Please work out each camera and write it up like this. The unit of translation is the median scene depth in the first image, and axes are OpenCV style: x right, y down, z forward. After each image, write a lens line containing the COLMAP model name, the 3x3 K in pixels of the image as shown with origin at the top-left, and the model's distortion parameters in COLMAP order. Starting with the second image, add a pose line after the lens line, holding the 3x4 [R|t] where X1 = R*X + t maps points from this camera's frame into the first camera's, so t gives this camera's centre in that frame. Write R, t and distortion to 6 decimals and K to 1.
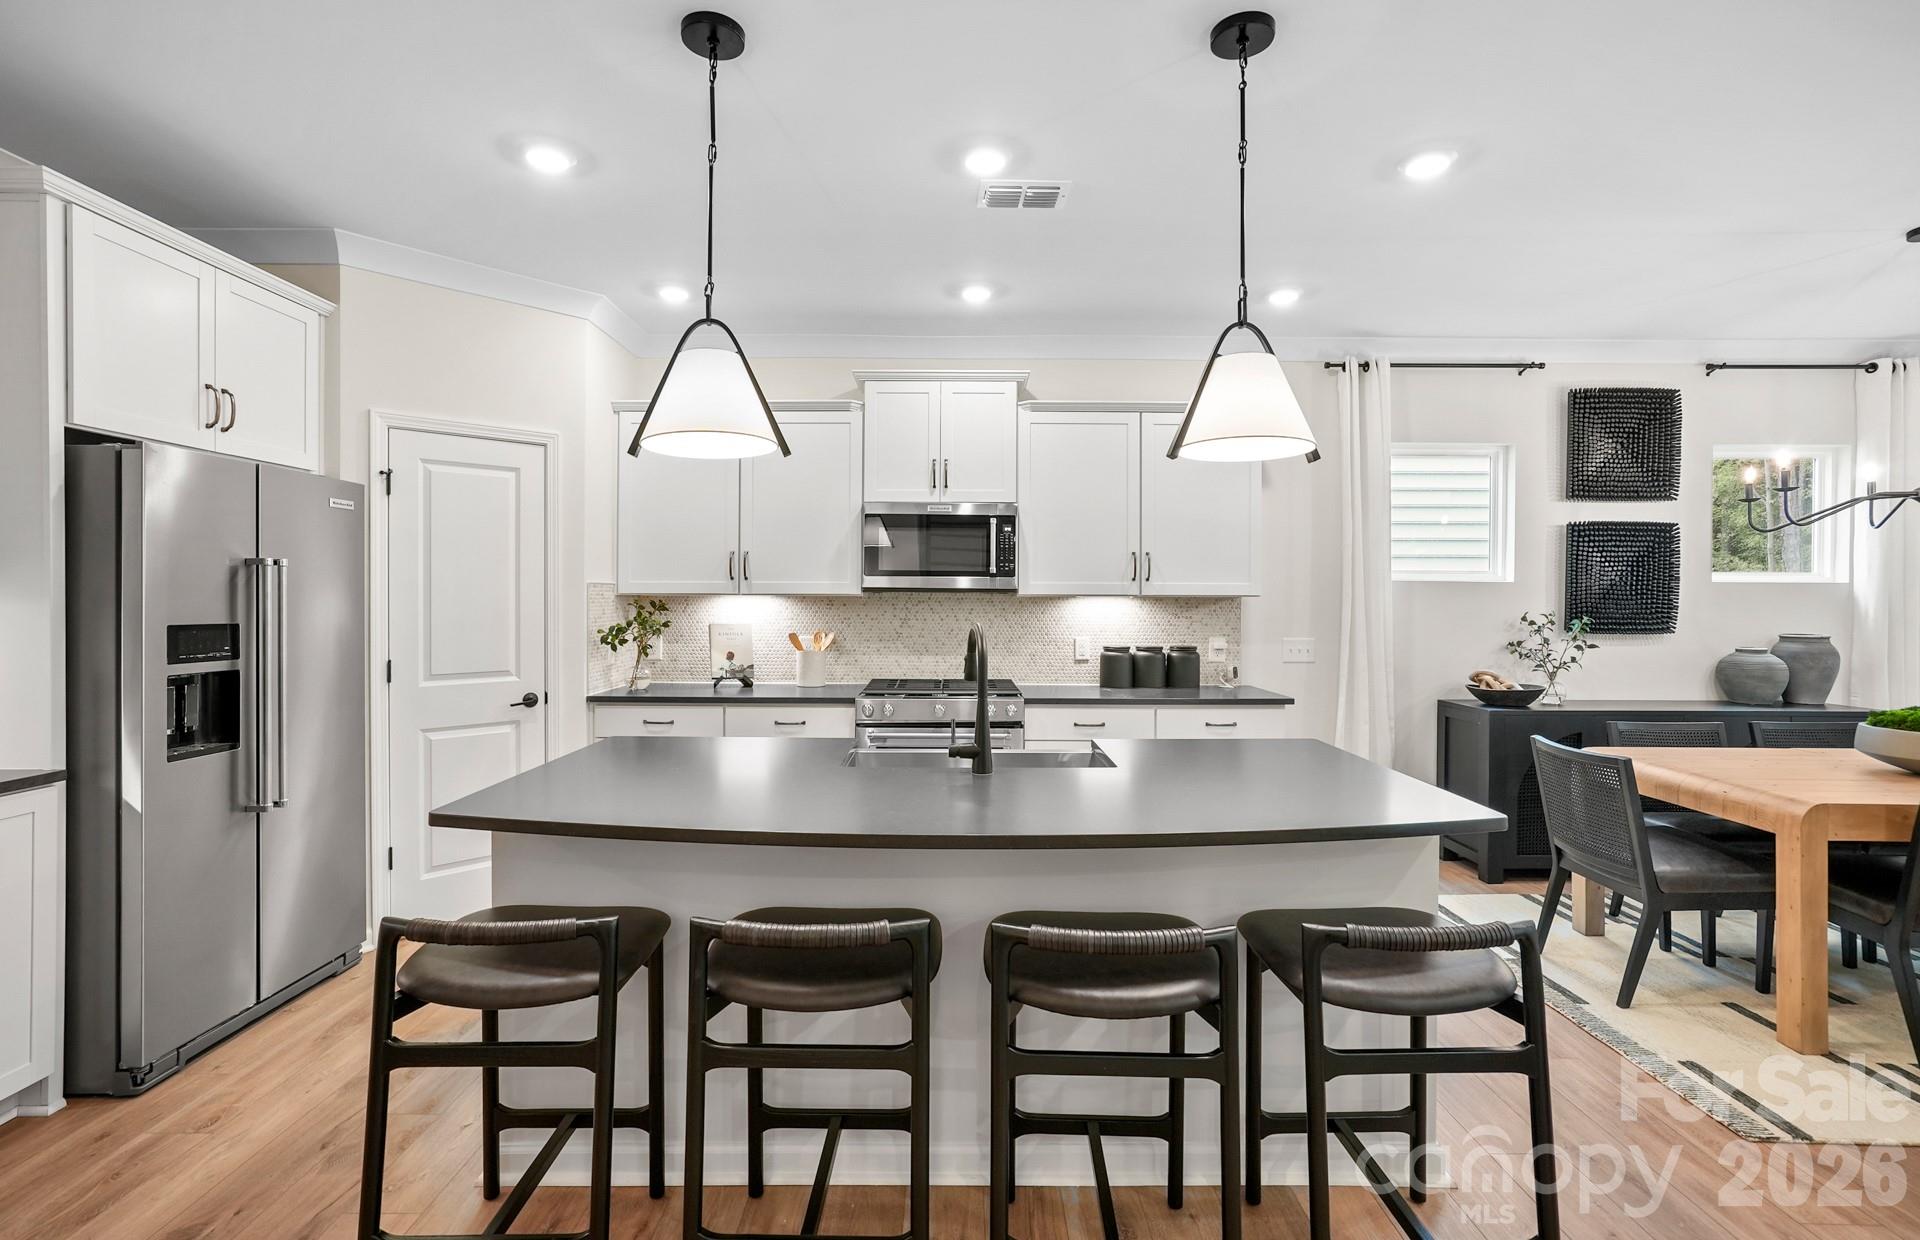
lens RADIAL K [[884.5, 0, 954.1], [0, 884.5, 607.7], [0, 0, 1]] dist [-0.047170, 0.026270]
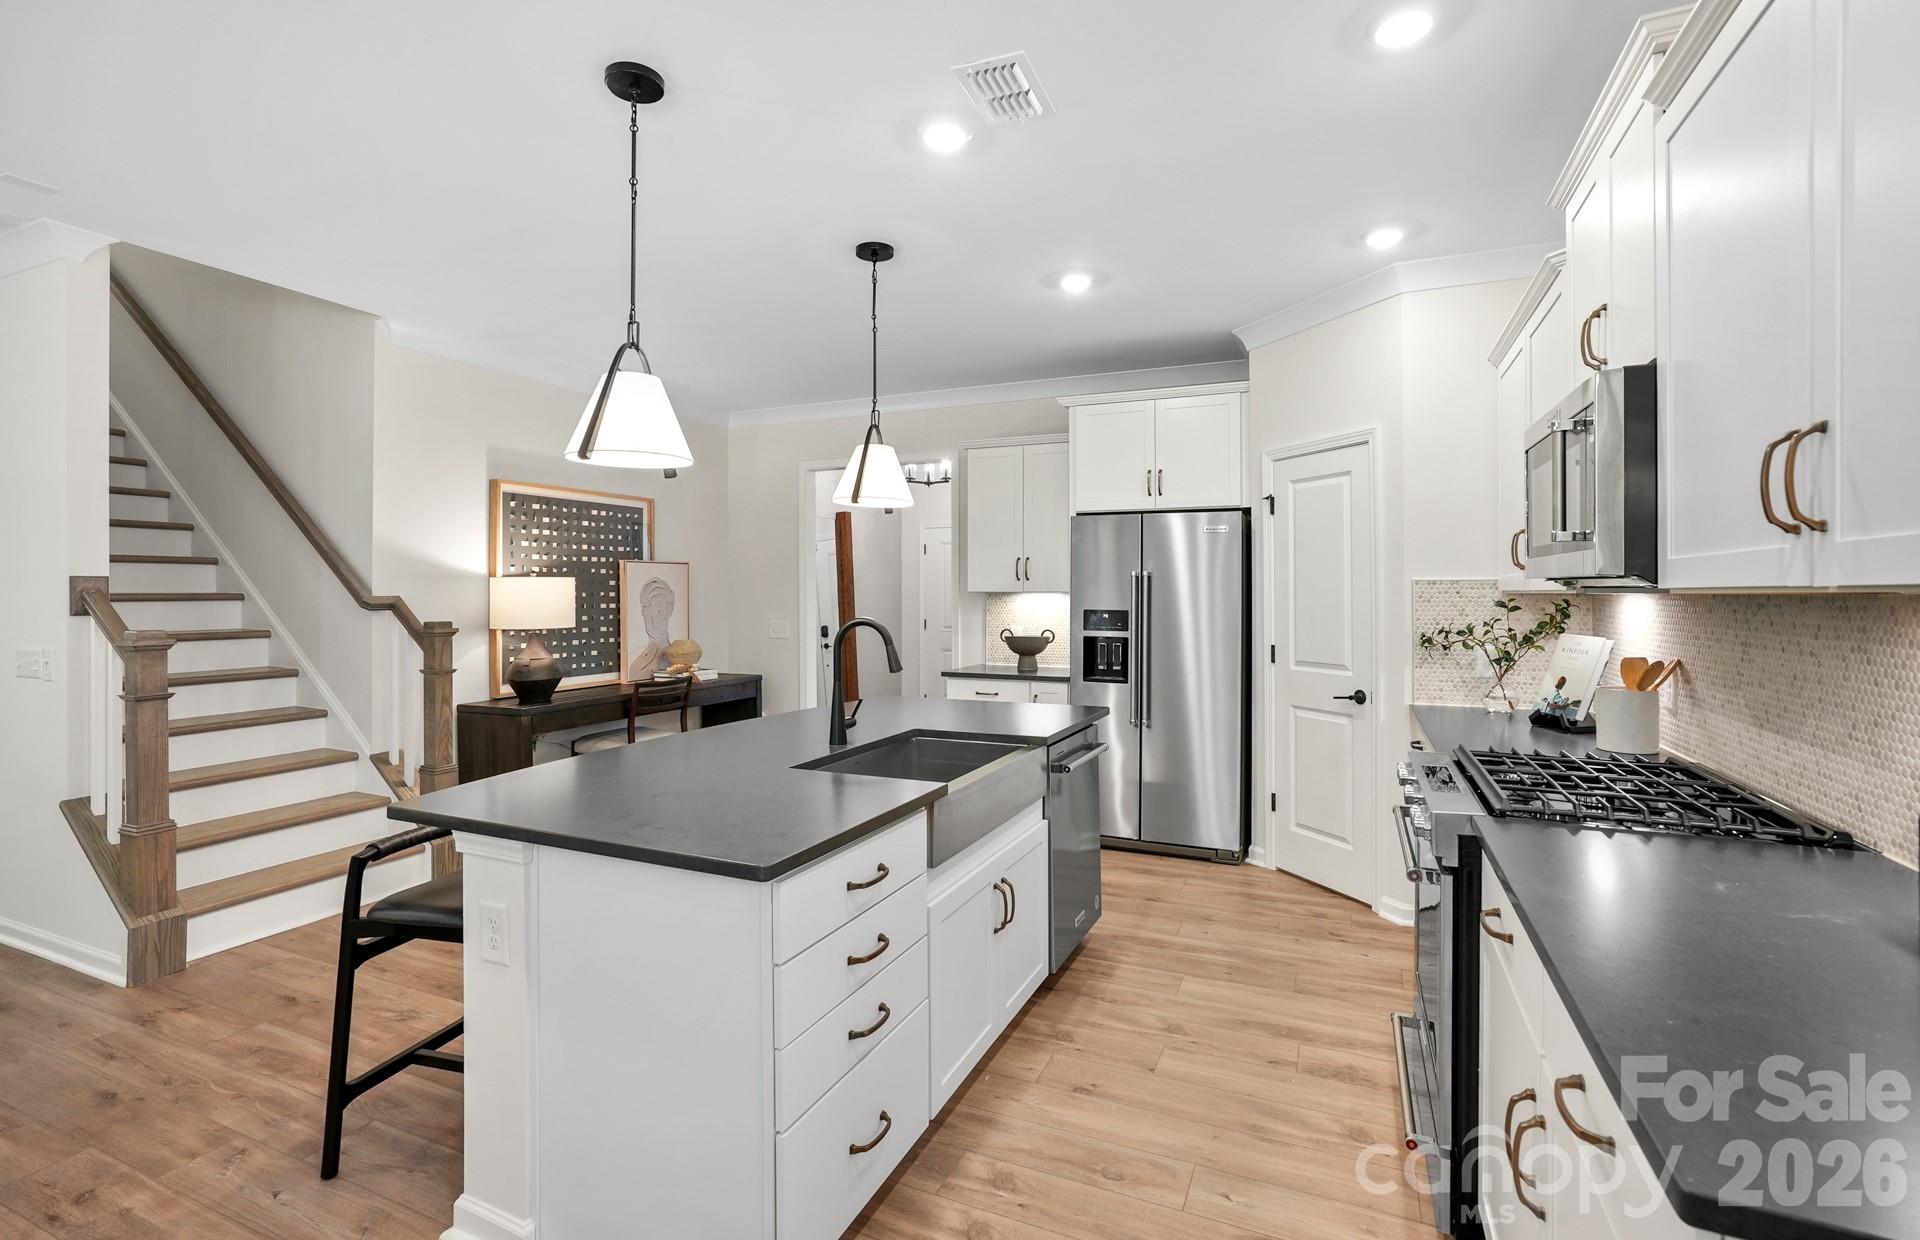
lens RADIAL K [[884.5, 0, 954.1], [0, 884.5, 607.7], [0, 0, 1]] dist [-0.047170, 0.026270]
pose [[-0.412394, 0.011187, -0.910937, 0.554139], [-0.013122, 0.999748, 0.018218, -0.008783], [0.910911, 0.019467, -0.412144, 0.869260]]
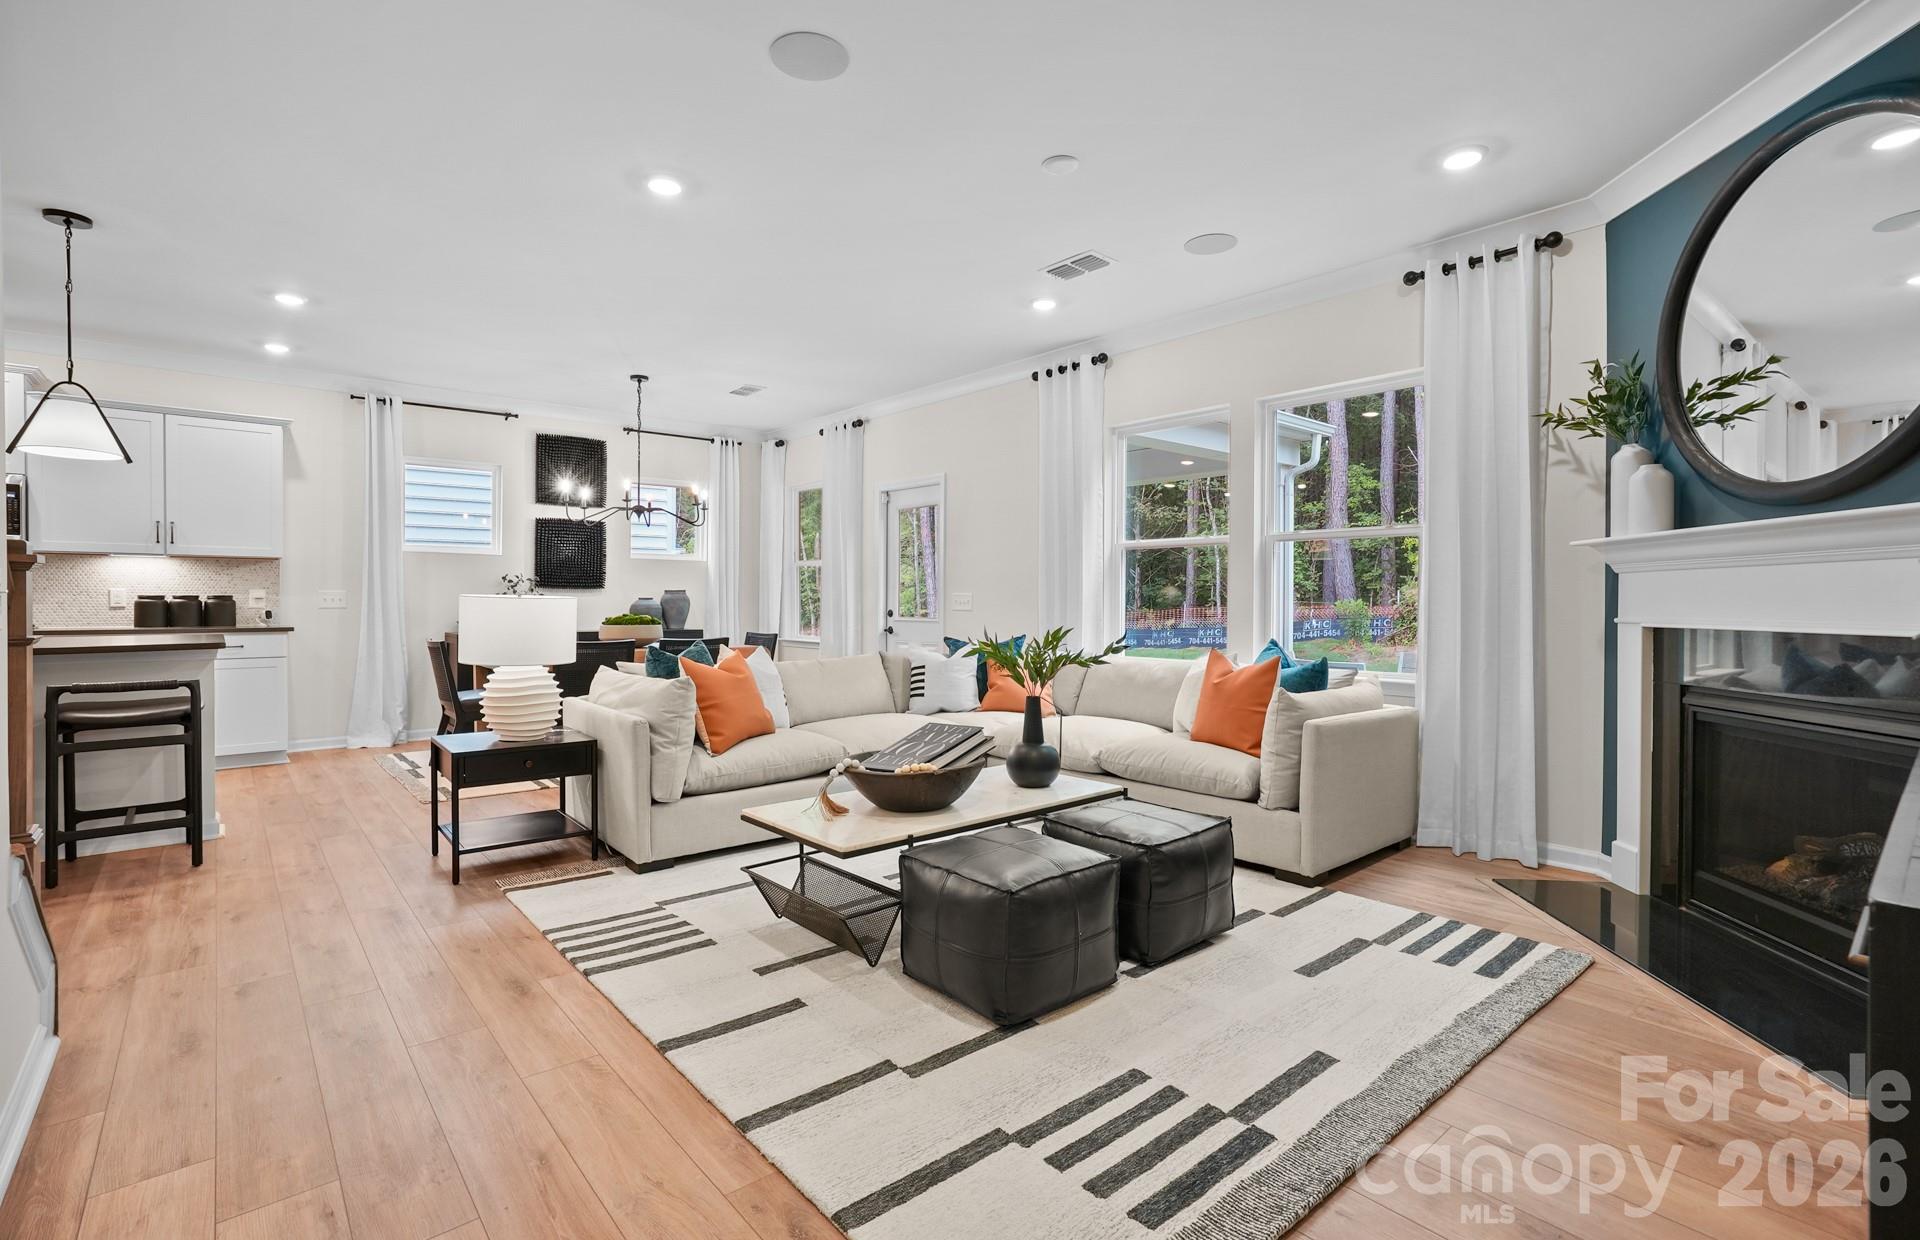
lens RADIAL K [[884.5, 0, 954.1], [0, 884.5, 607.7], [0, 0, 1]] dist [-0.047170, 0.026270]
pose [[0.760317, -0.006470, 0.649520, 0.265582], [0.008062, 0.999967, 0.000524, 0.073873], [-0.649502, 0.004838, 0.760344, -0.735955]]
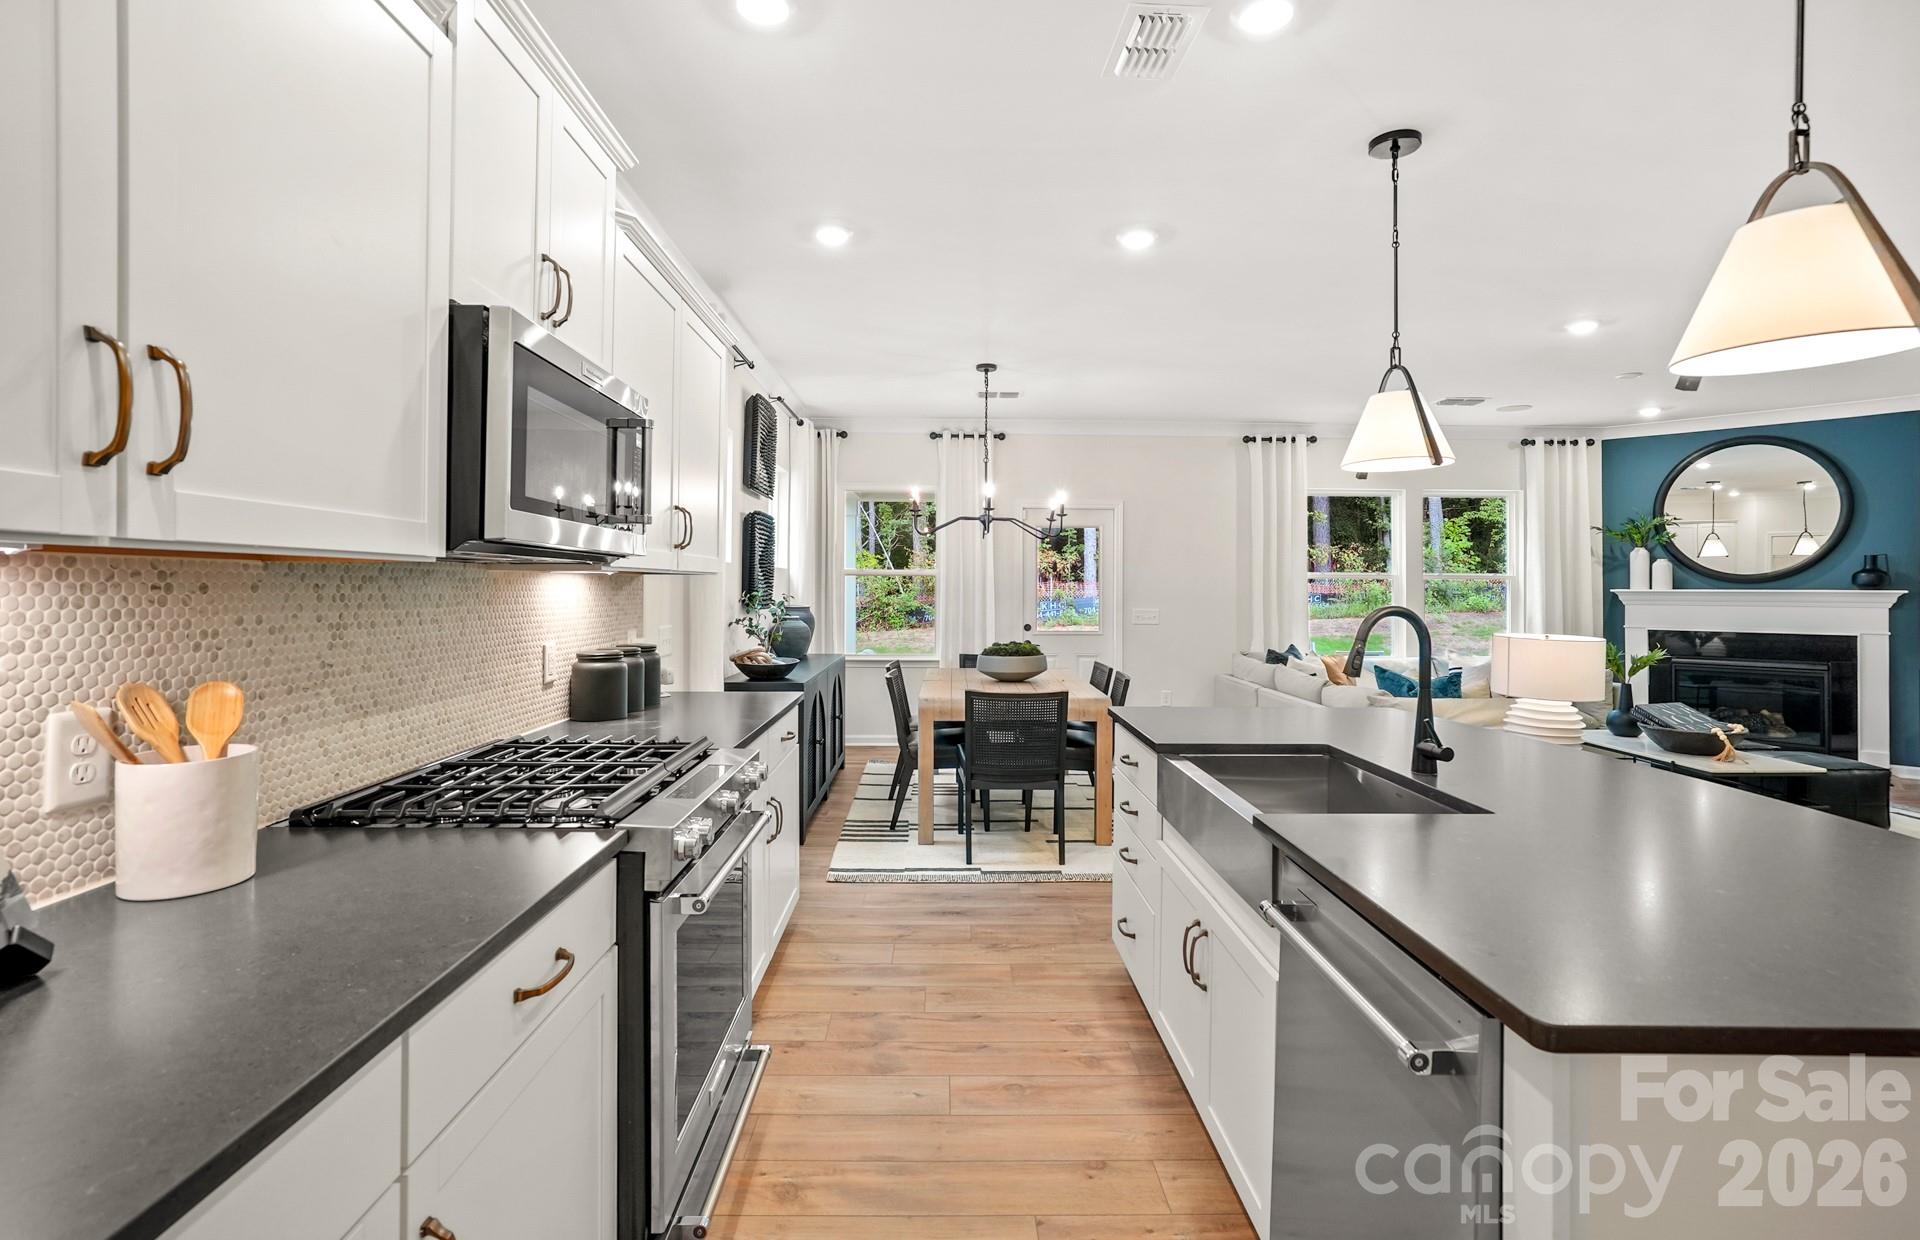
lens RADIAL K [[879.8, 0, 955.8], [0, 879.8, 585.9], [0, 0, 1]] dist [-0.045360, 0.017965]
pose [[-0.012827, -0.003028, 0.999913, -0.449571], [0.006848, 0.999972, 0.003116, -0.003355], [-0.999894, 0.006887, -0.012806, 0.798704]]
